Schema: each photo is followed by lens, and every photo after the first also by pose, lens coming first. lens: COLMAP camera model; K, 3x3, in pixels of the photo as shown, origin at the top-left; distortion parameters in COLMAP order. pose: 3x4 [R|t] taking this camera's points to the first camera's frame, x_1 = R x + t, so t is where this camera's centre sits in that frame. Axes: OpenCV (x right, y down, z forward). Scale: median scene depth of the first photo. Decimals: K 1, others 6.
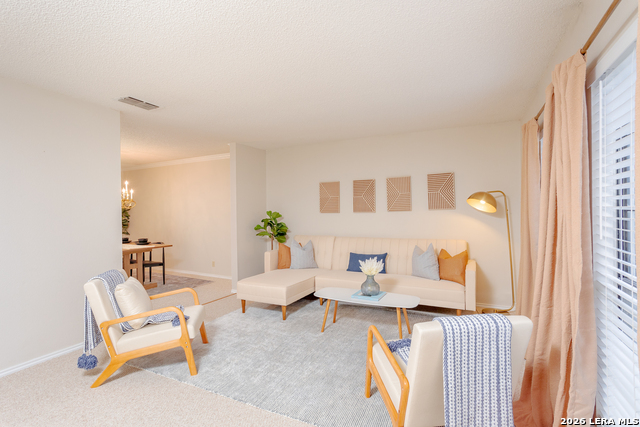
lens RADIAL K [[308.0, 0, 317.7], [0, 308.0, 212.6], [0, 0, 1]] dist [-0.047283, 0.028073]
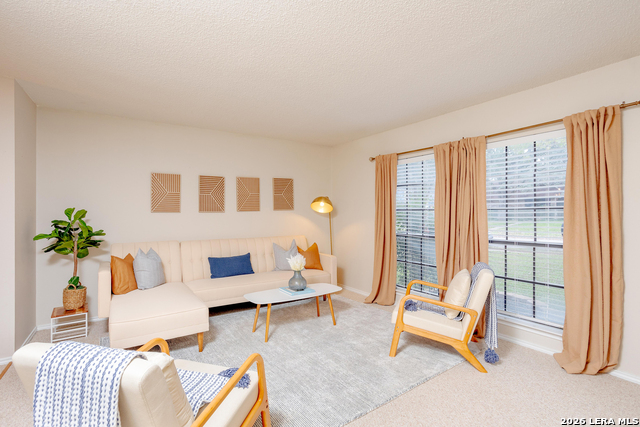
lens RADIAL K [[308.0, 0, 317.7], [0, 308.0, 212.6], [0, 0, 1]] dist [-0.047283, 0.028073]
pose [[0.483890, 0.010382, 0.875067, -0.517927], [0.002613, 0.999908, -0.013307, 0.014460], [-0.875125, 0.008726, 0.483818, 0.313694]]
